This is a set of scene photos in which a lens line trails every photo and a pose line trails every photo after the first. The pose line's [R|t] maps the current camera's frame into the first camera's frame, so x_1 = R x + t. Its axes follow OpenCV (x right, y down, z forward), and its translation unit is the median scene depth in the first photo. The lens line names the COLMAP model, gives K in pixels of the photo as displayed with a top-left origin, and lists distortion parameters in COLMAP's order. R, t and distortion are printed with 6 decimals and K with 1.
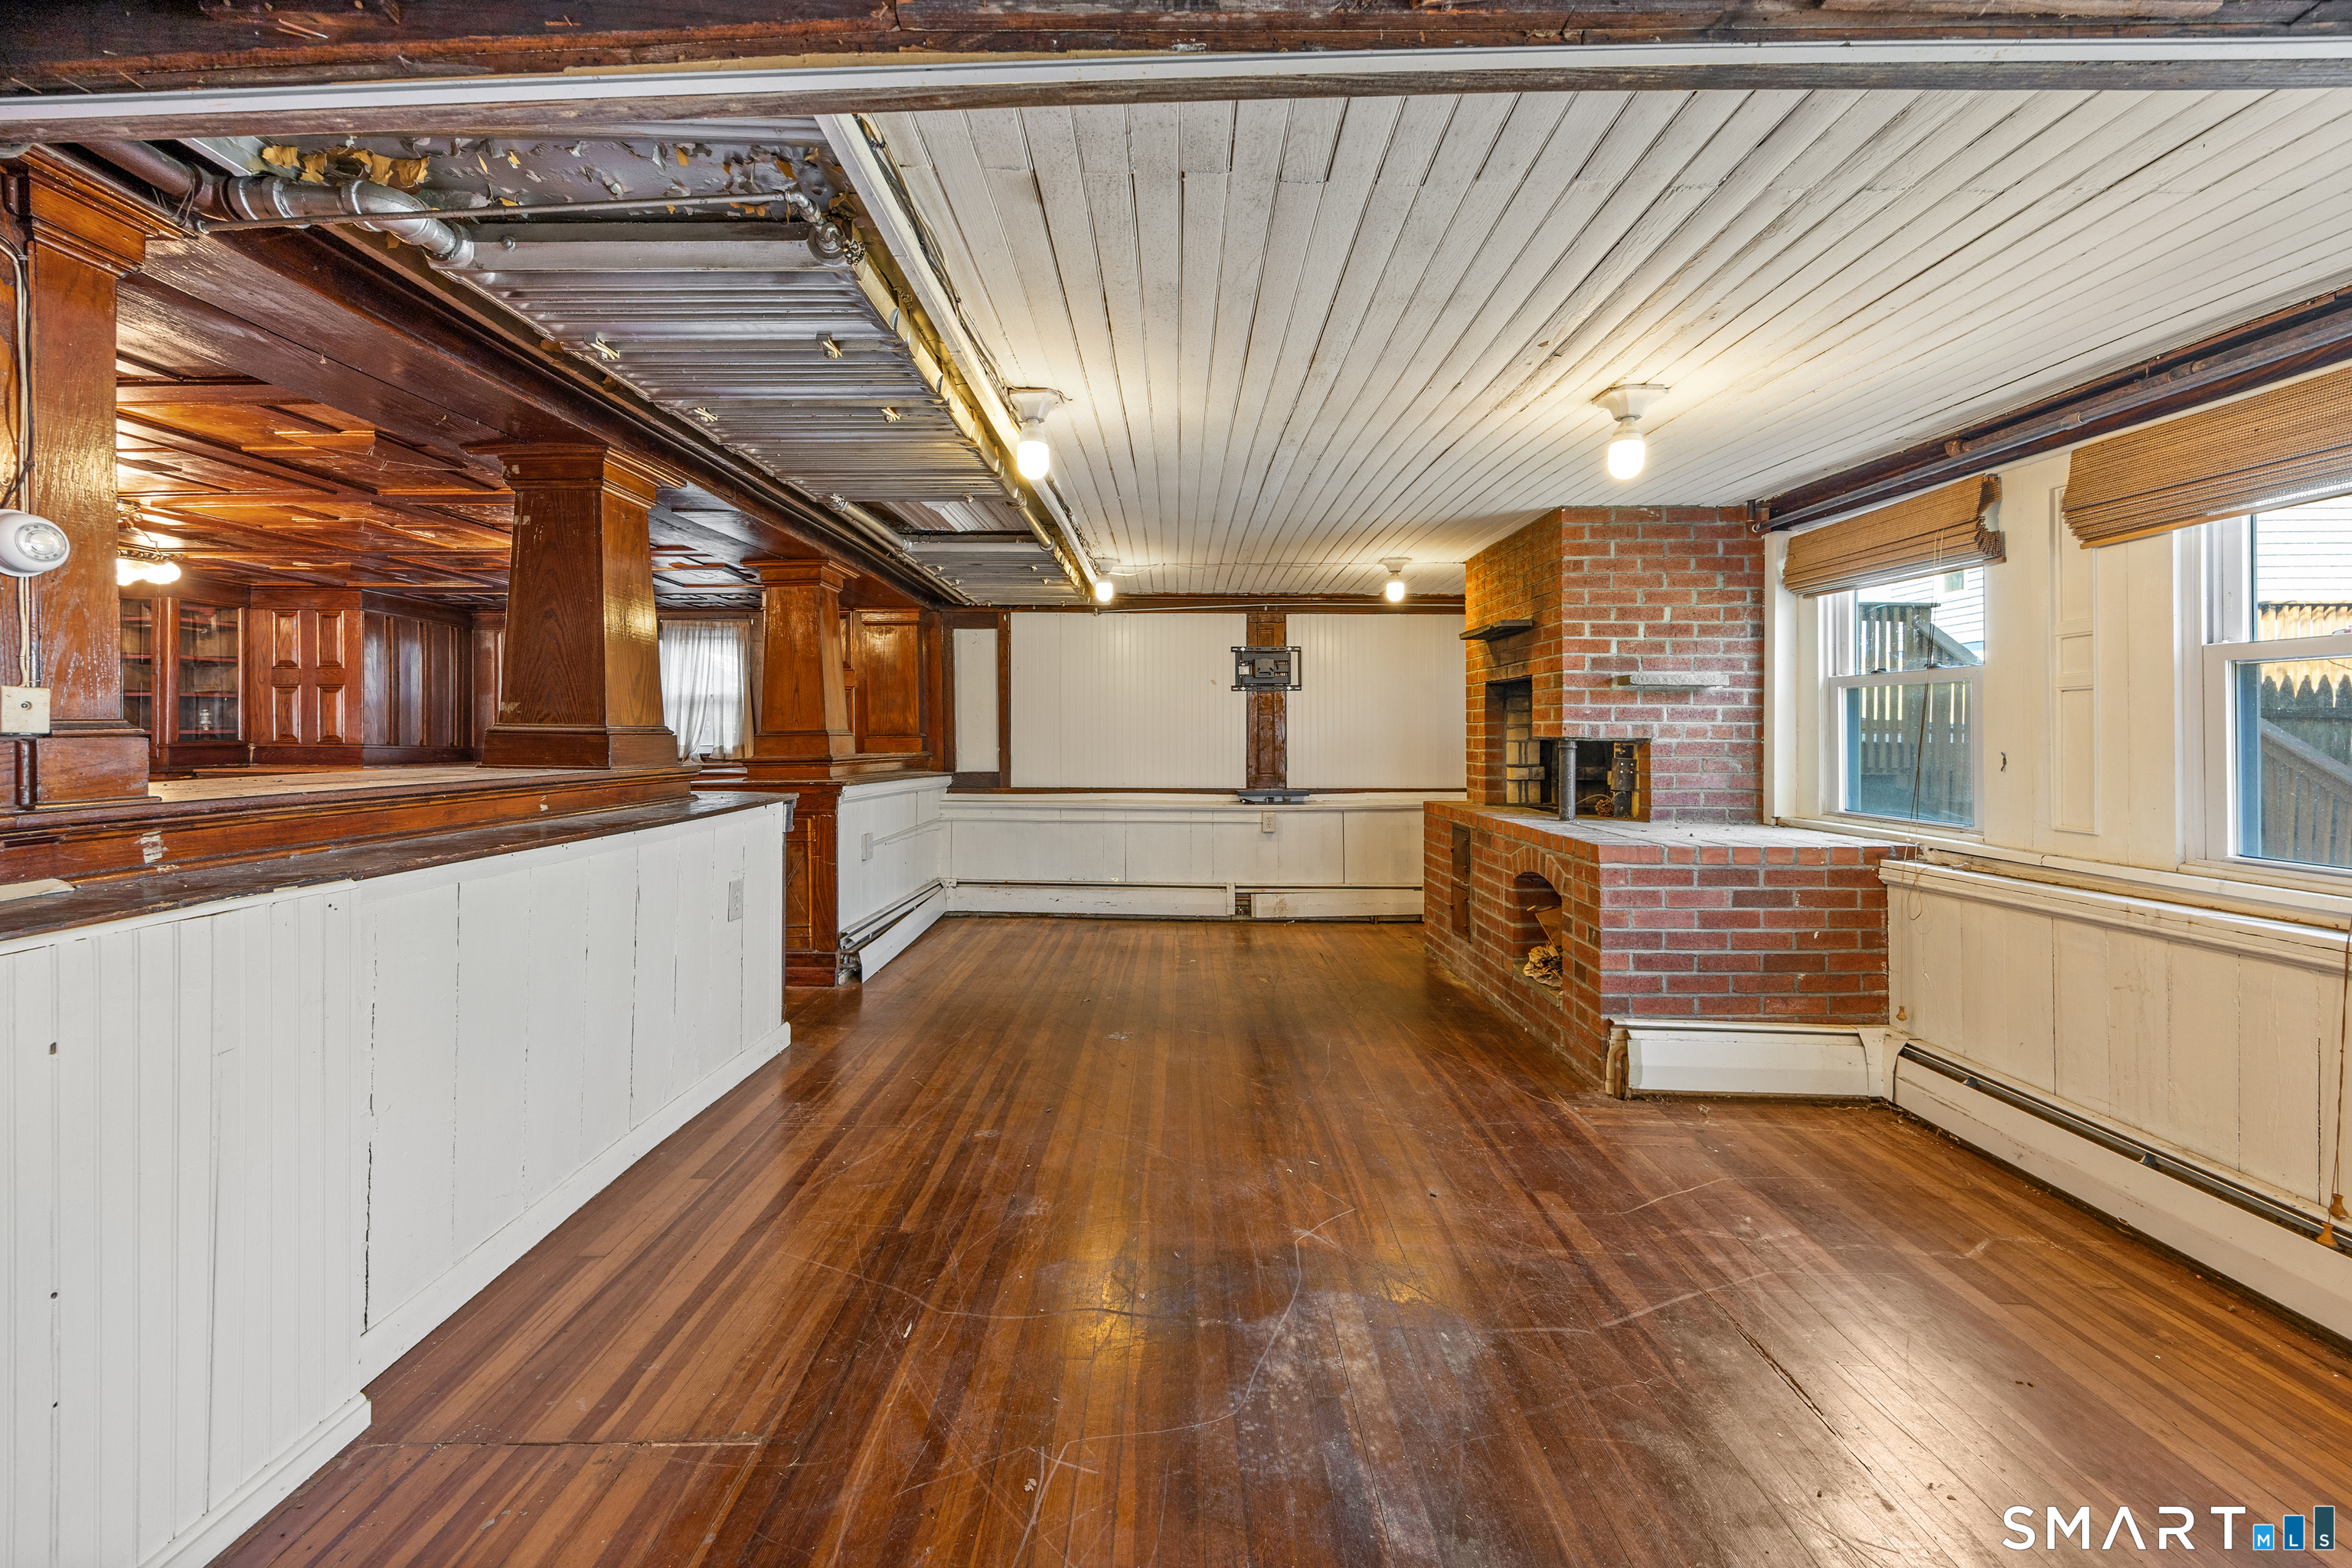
lens RADIAL K [[935.9, 0, 1178.4], [0, 935.9, 730.7], [0, 0, 1]] dist [0.006668, 0.000178]
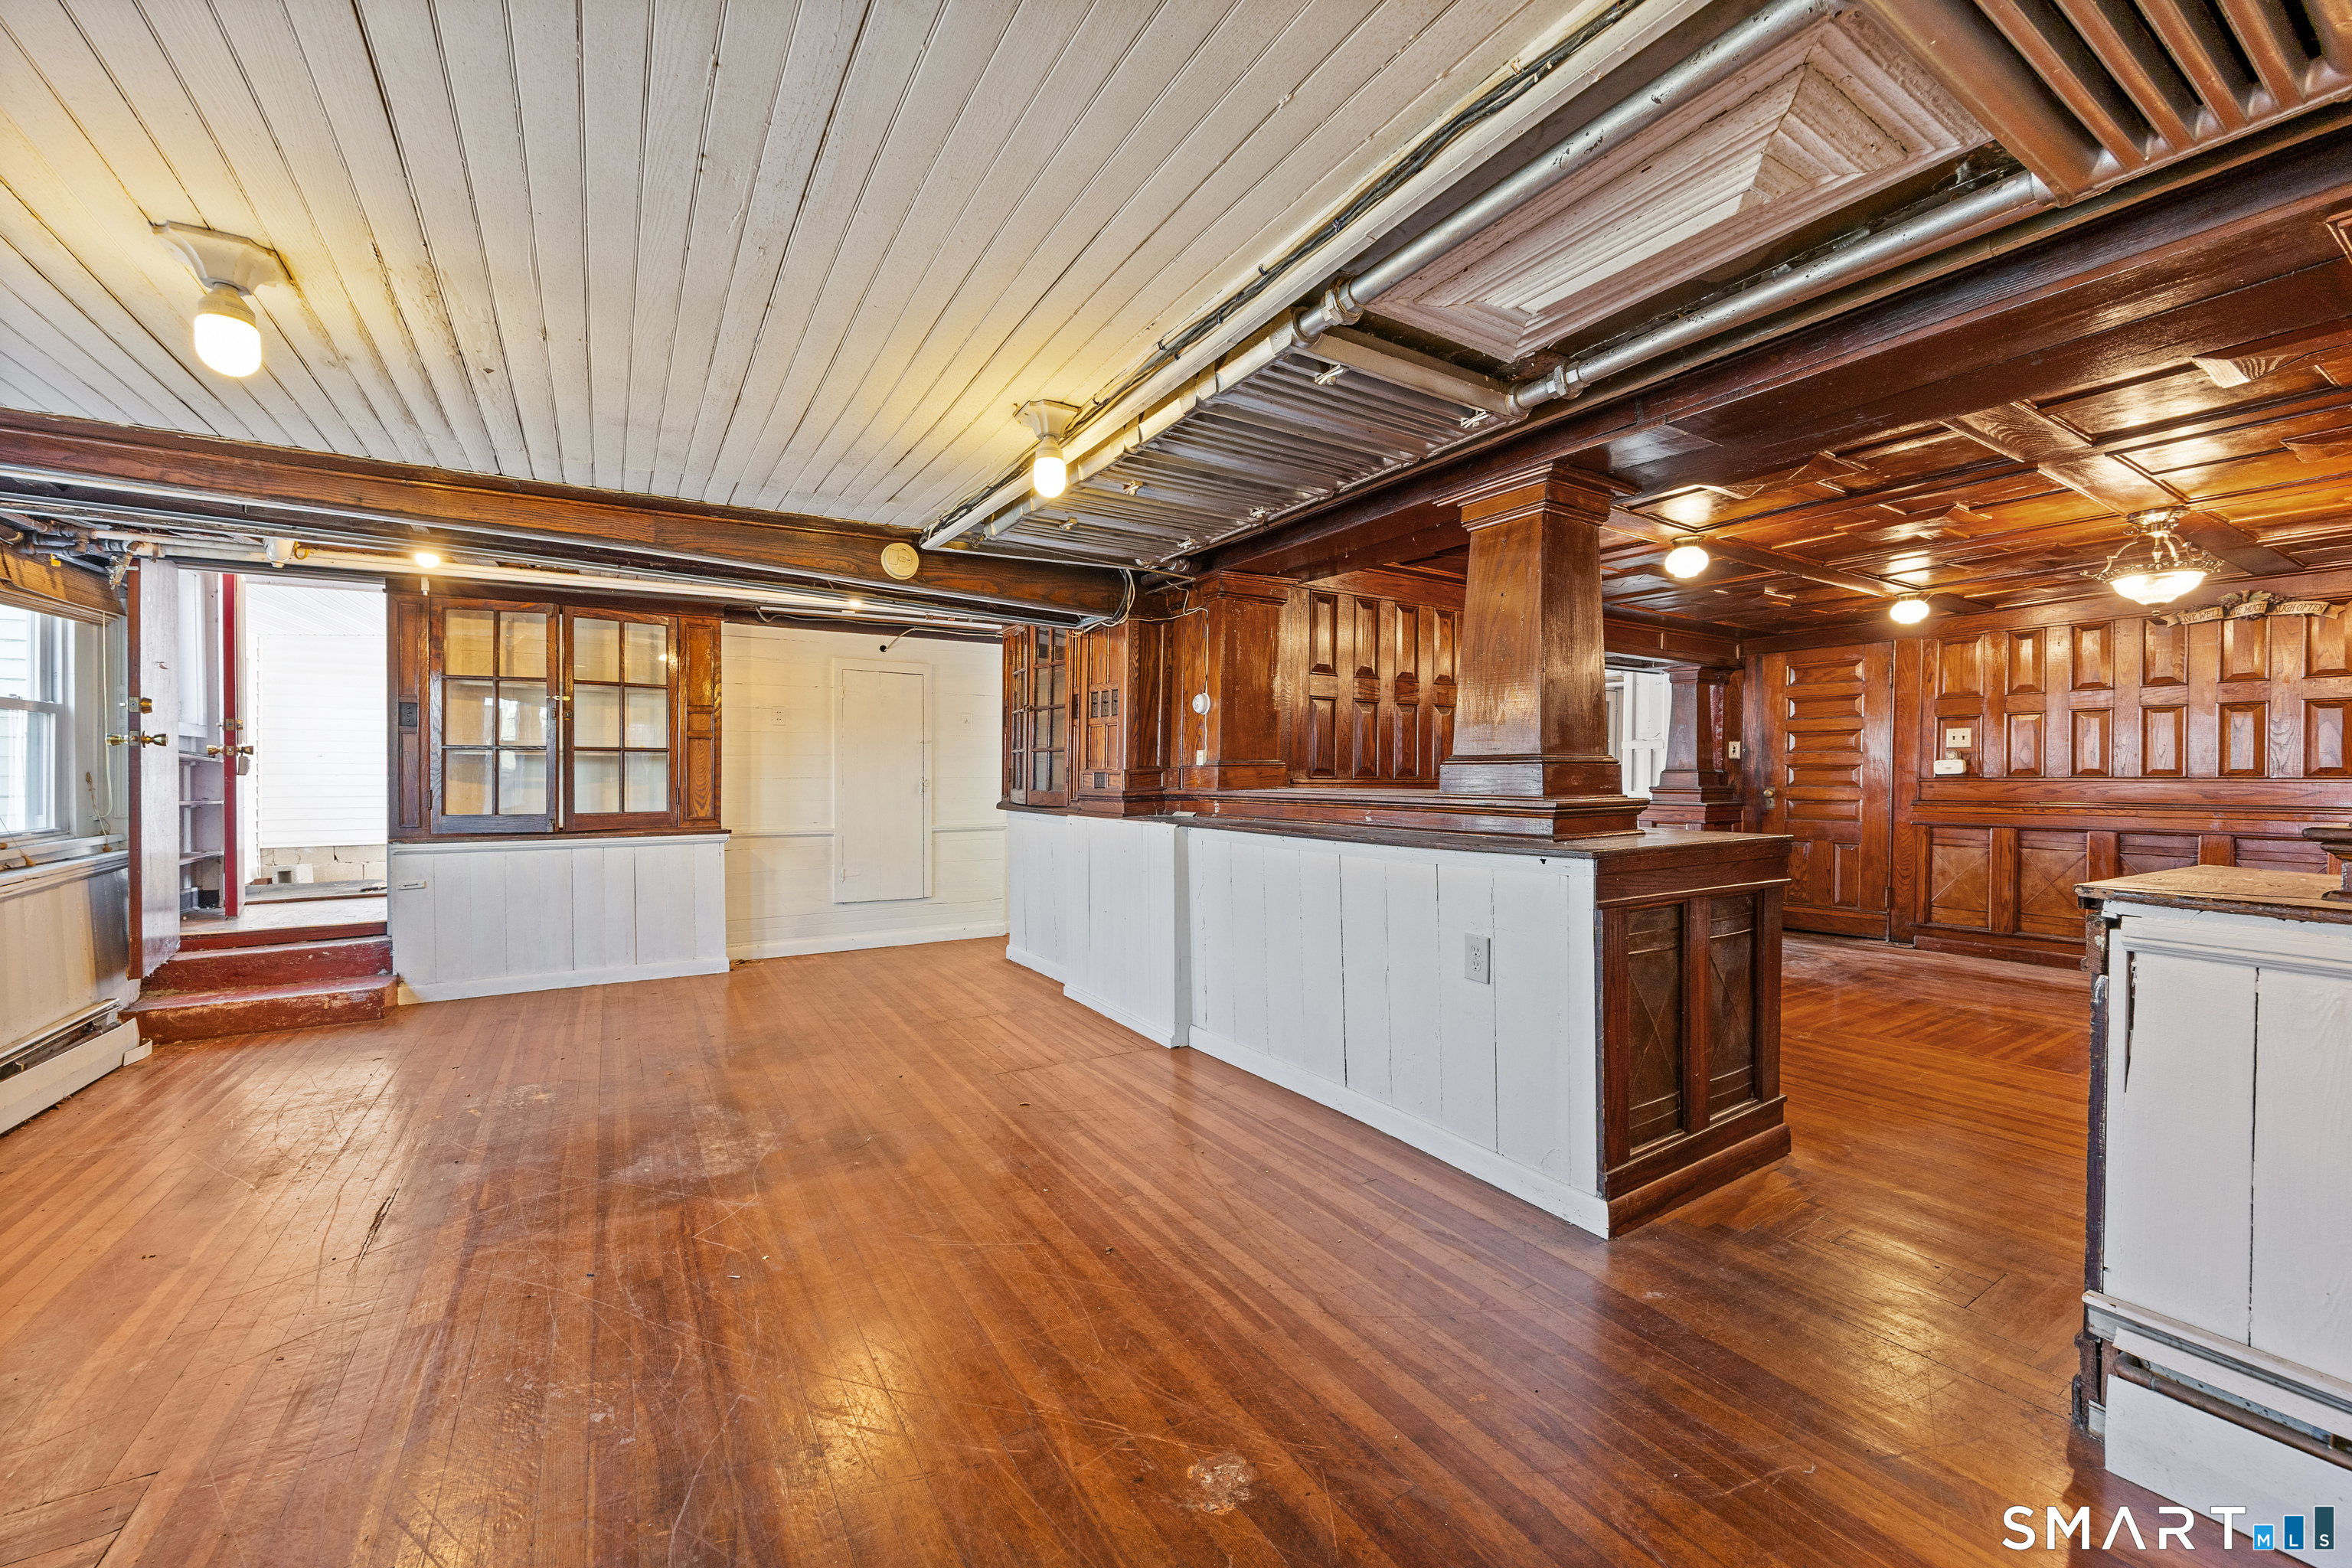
lens RADIAL K [[918.4, 0, 1173.0], [0, 918.4, 786.8], [0, 0, 1]] dist [-0.001267, -0.000091]
pose [[-0.849479, 0.004735, -0.527600, 0.158943], [-0.002007, 0.999924, 0.012204, 0.012380], [0.527618, 0.011425, -0.849405, 1.239012]]
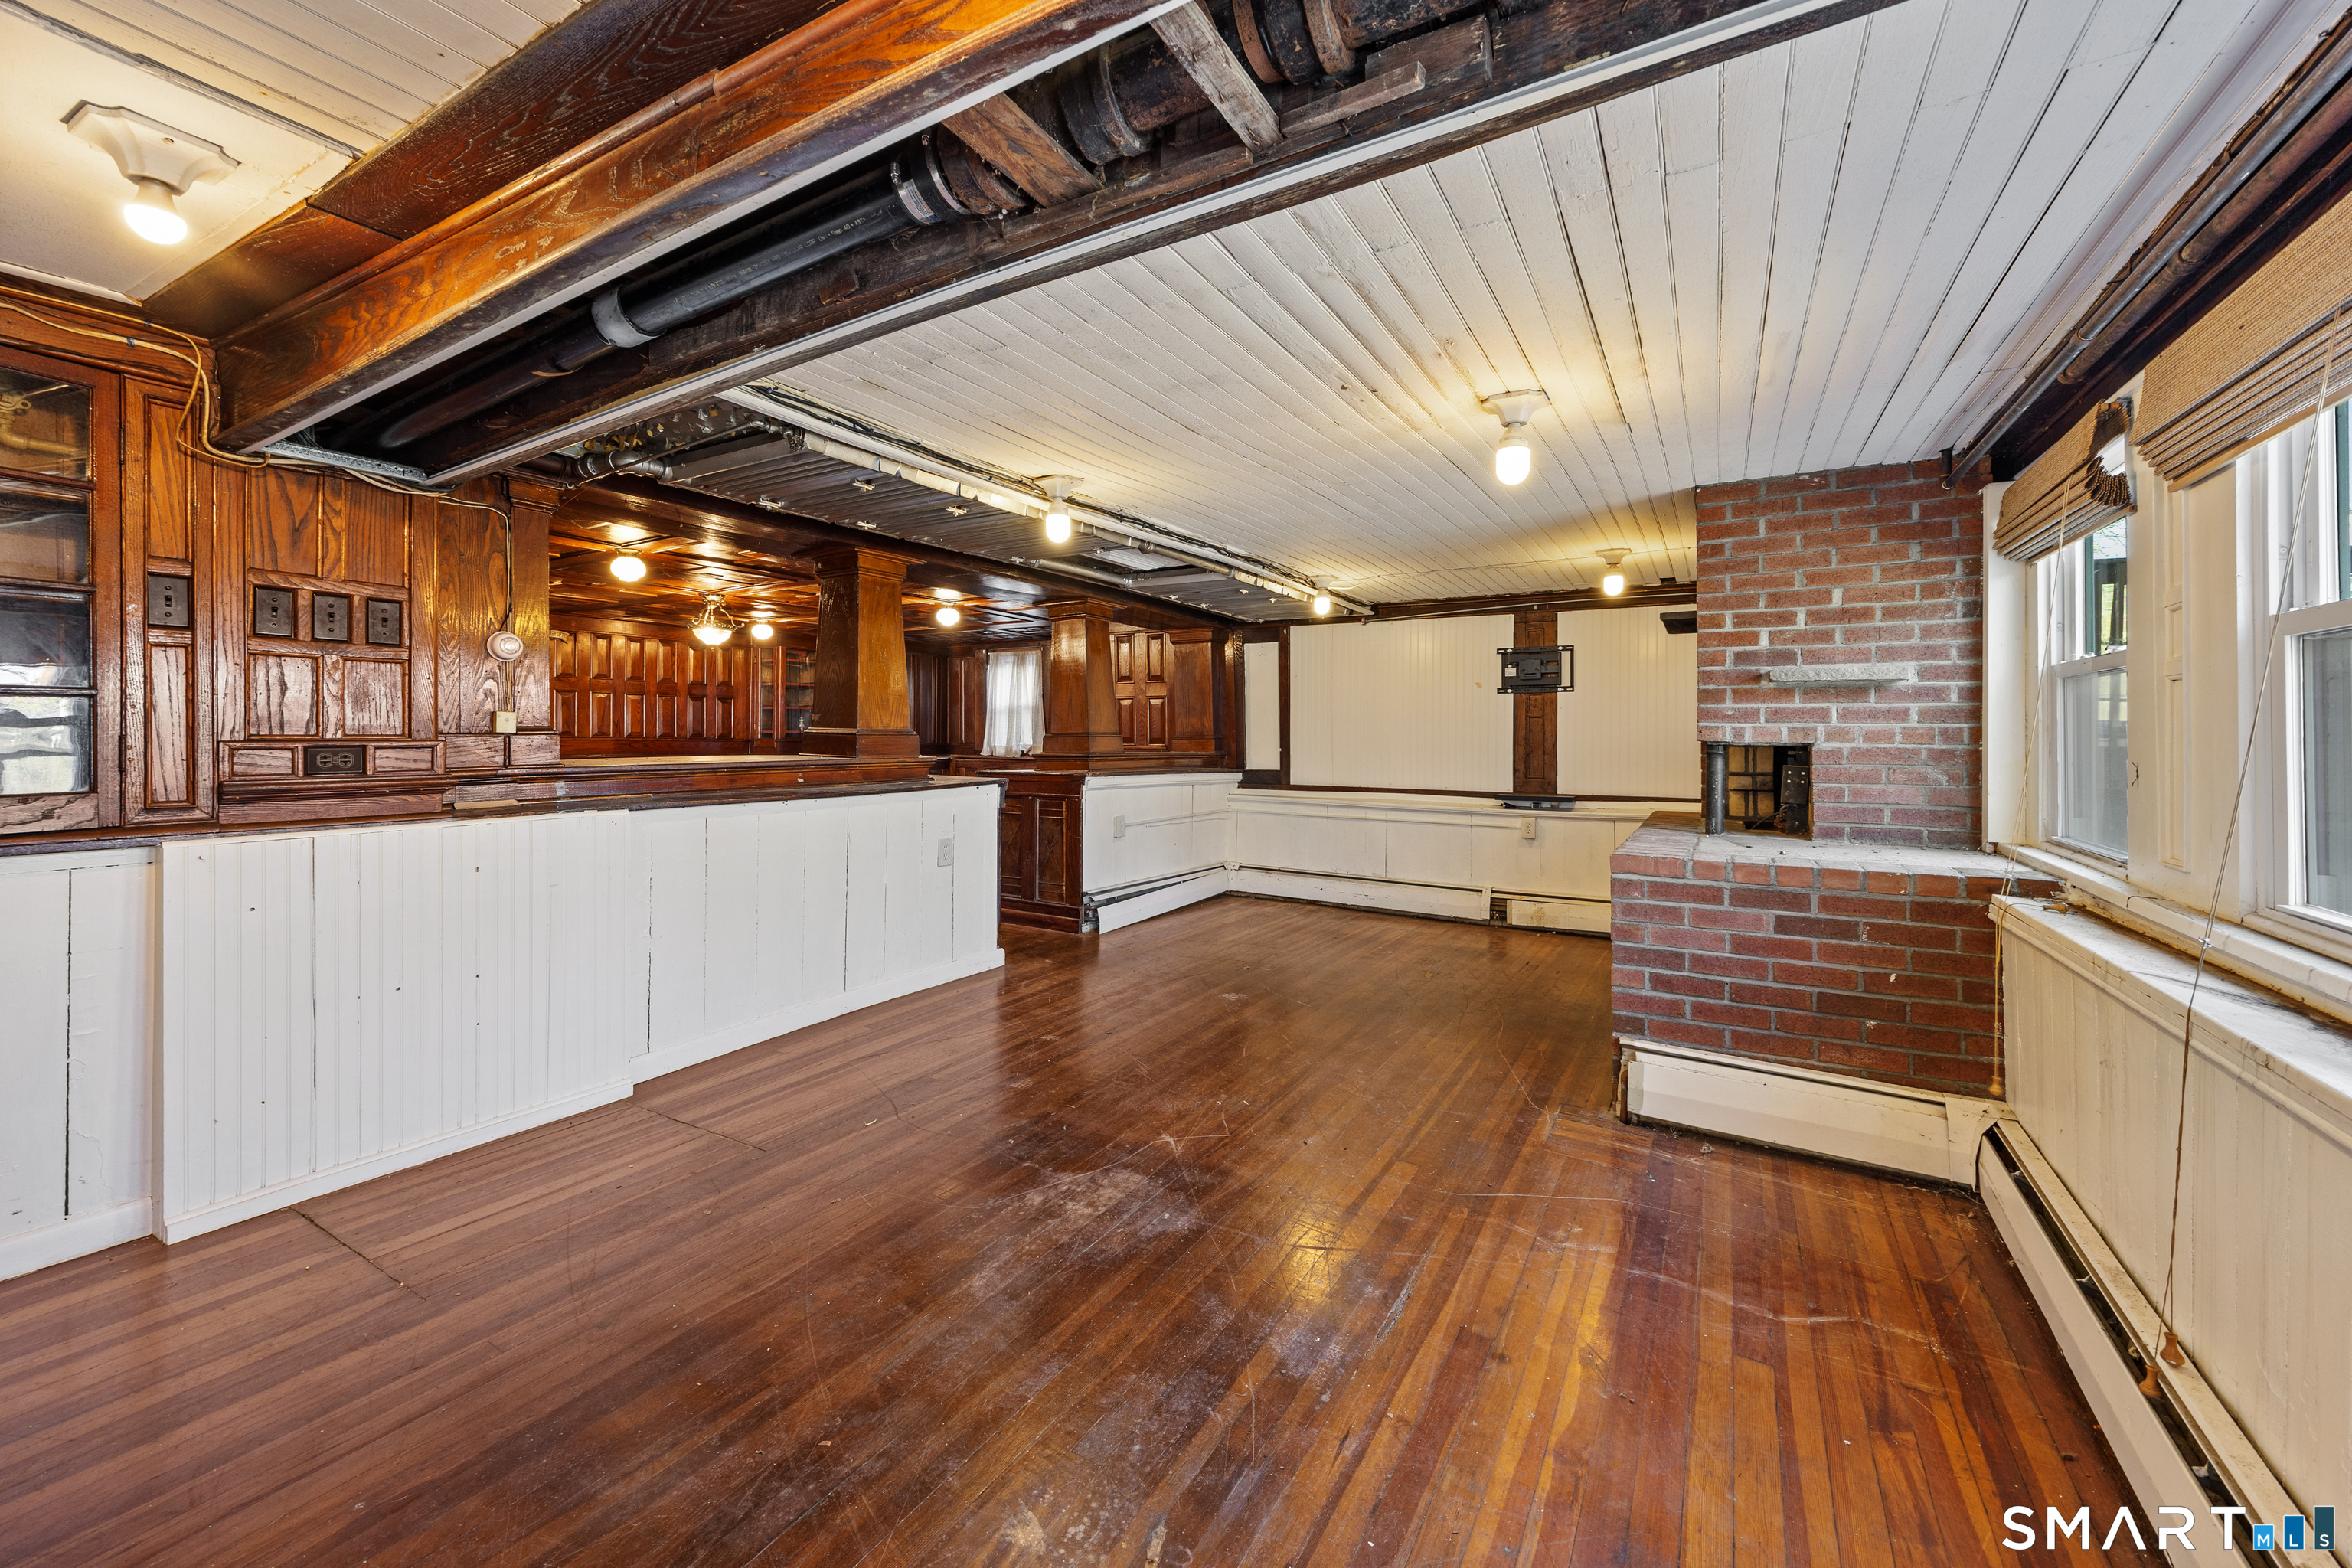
lens RADIAL K [[935.9, 0, 1178.4], [0, 935.9, 730.7], [0, 0, 1]] dist [0.006668, 0.000178]
pose [[0.864345, -0.000248, -0.502899, 0.434135], [-0.001391, 0.999995, -0.002883, 0.000423], [0.502897, 0.003192, 0.864340, -0.035996]]
